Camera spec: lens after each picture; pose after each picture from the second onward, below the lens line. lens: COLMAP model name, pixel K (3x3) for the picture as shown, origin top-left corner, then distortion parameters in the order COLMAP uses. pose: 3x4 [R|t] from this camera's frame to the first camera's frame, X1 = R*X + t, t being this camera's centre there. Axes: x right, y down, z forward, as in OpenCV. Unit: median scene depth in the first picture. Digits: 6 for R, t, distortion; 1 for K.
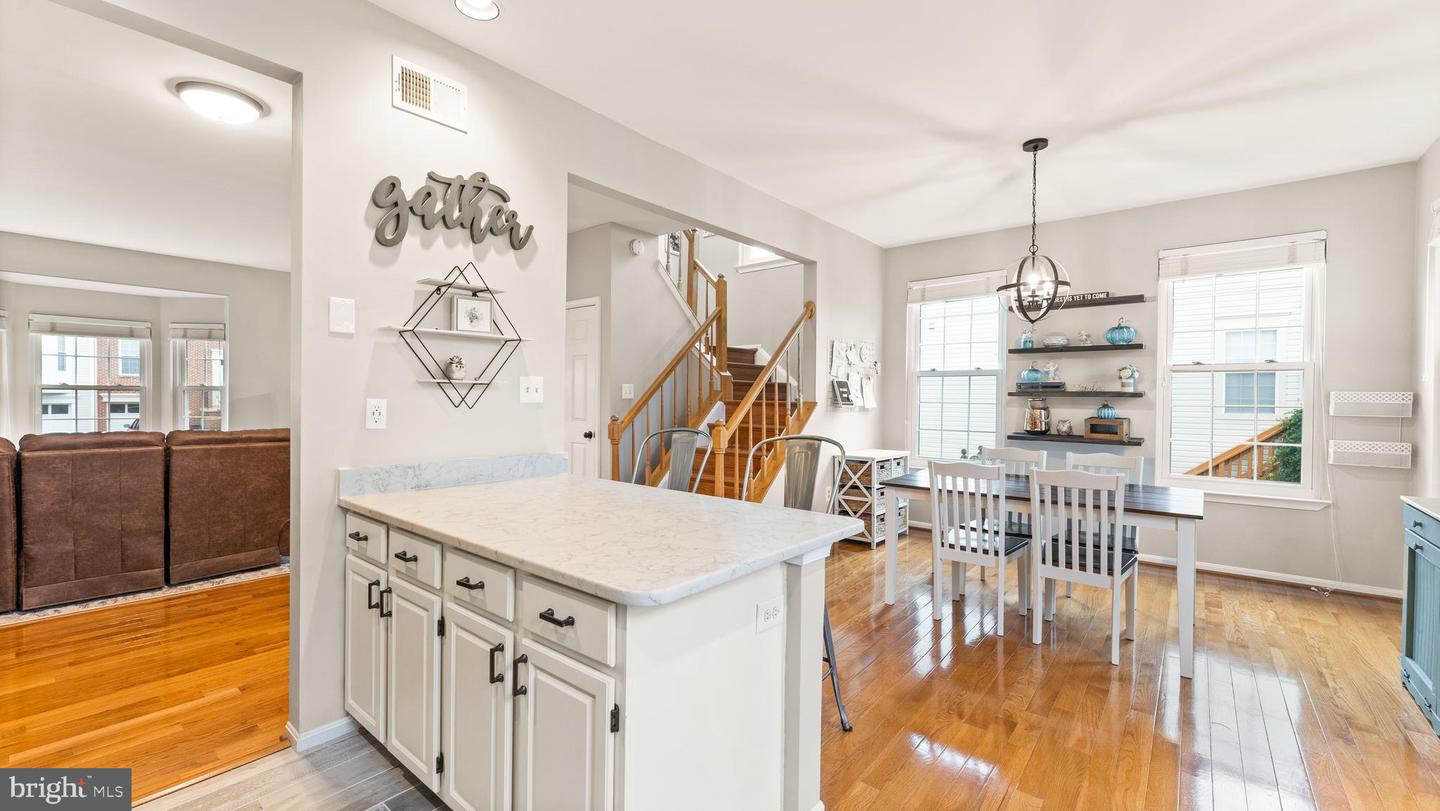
lens RADIAL K [[586.1, 0, 726.7], [0, 586.1, 400.9], [0, 0, 1]] dist [-0.001049, -0.000118]
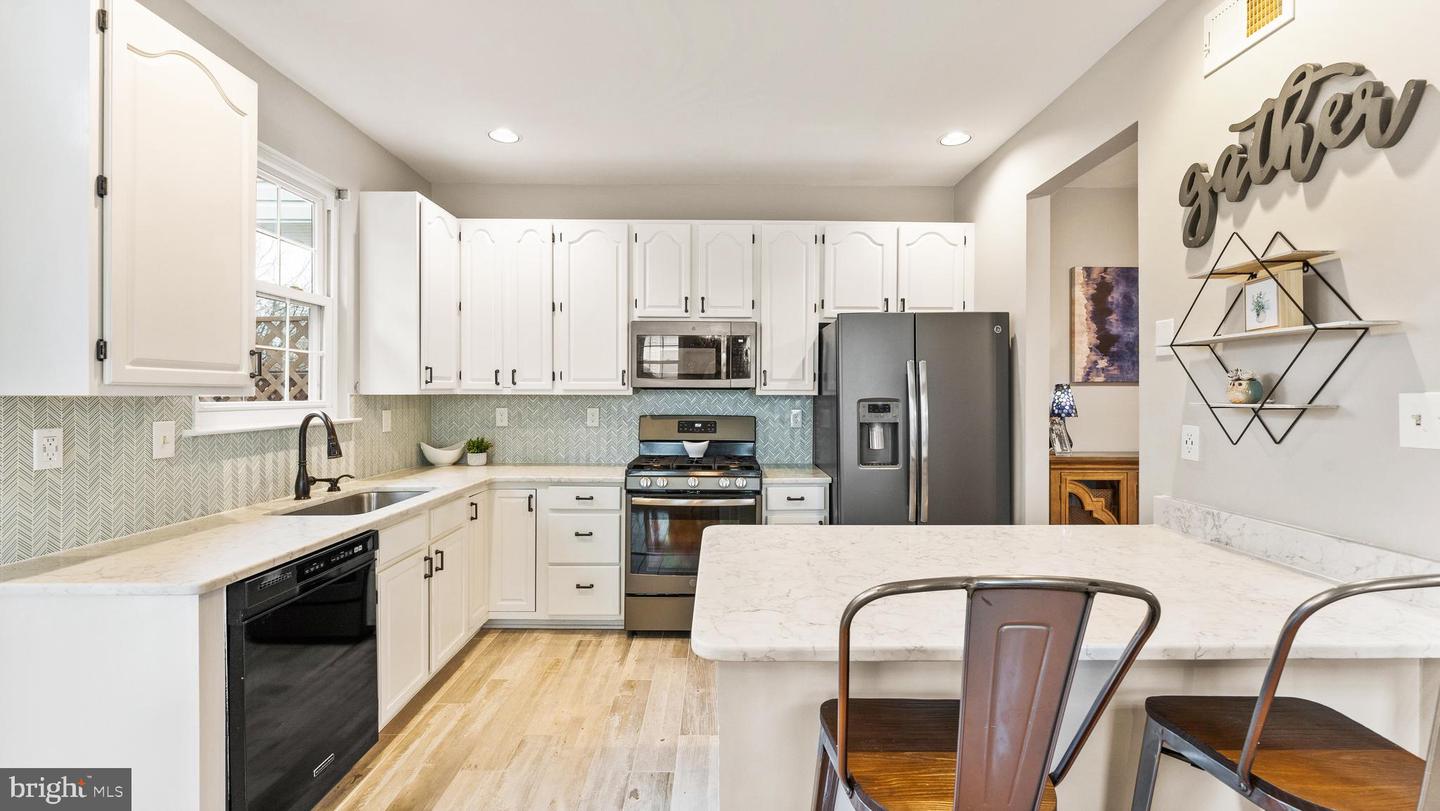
lens RADIAL K [[590.6, 0, 724.1], [0, 590.6, 395.6], [0, 0, 1]] dist [0.002055, -0.000064]
pose [[-0.771826, -0.011782, -0.635725, 0.425952], [-0.015282, 0.999883, 0.000024, -0.032020], [0.635650, 0.009734, -0.771916, 1.055687]]
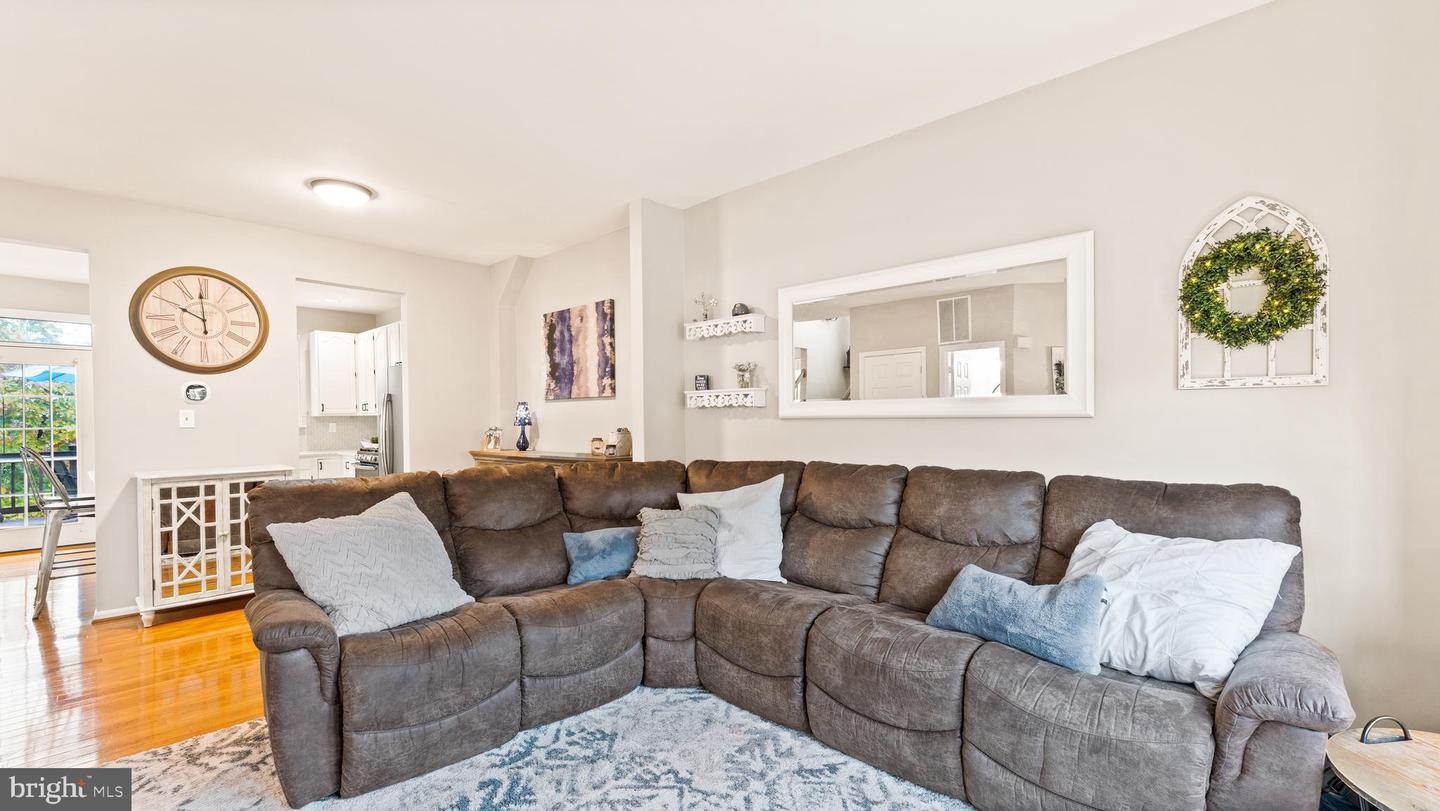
lens RADIAL K [[600.5, 0, 718.2], [0, 600.5, 428.4], [0, 0, 1]] dist [-0.001260, -0.000223]
pose [[-0.997792, -0.001930, 0.066383, -1.959835], [-0.000282, 0.999692, 0.024822, -0.033746], [-0.066410, 0.024749, -0.997485, 2.491522]]
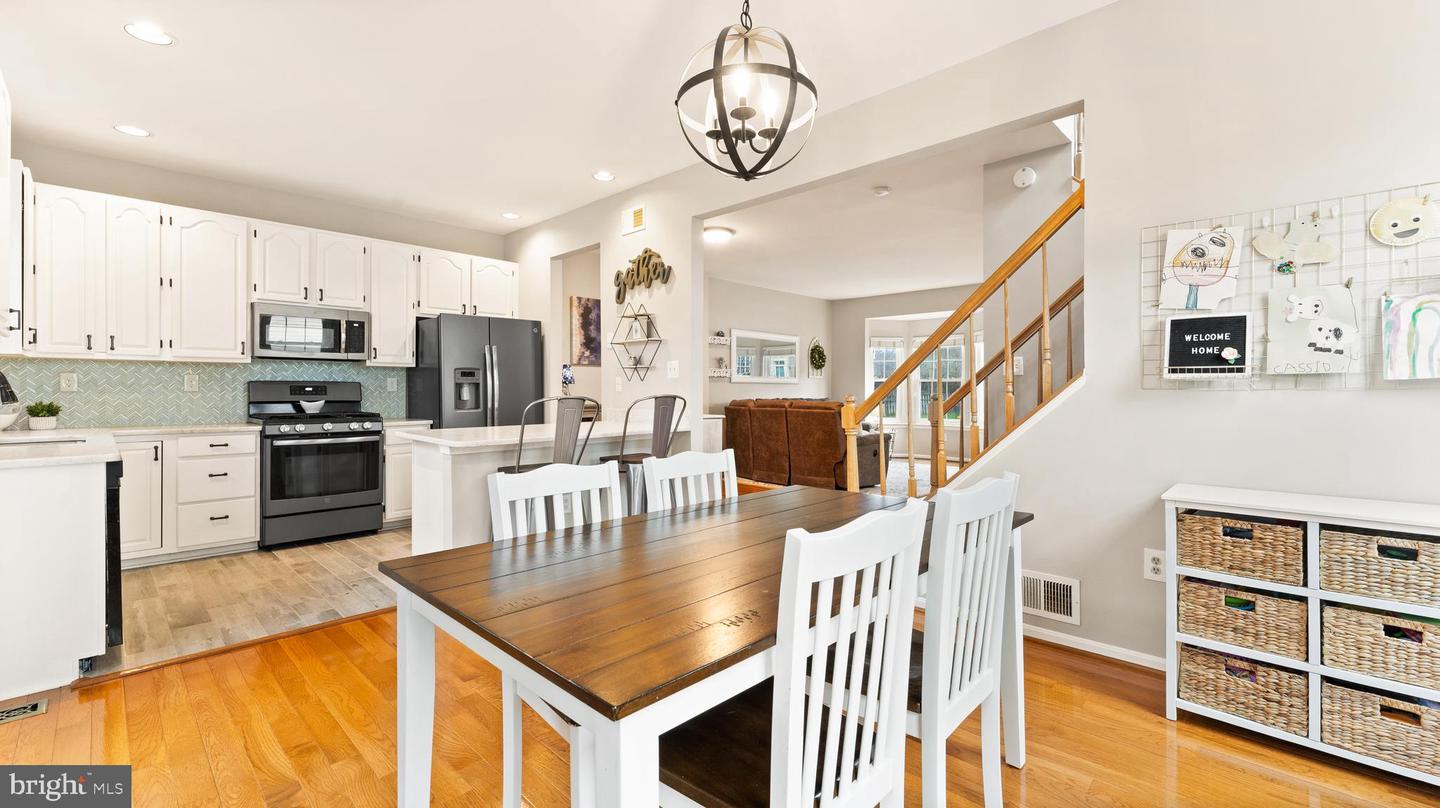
lens RADIAL K [[590.6, 0, 724.1], [0, 590.6, 394.1], [0, 0, 1]] dist [0.002055, -0.000064]
pose [[-0.084429, -0.002377, -0.996427, 1.274521], [-0.009198, 0.999956, -0.001606, 0.049051], [0.996387, 0.009029, -0.084447, 1.330954]]
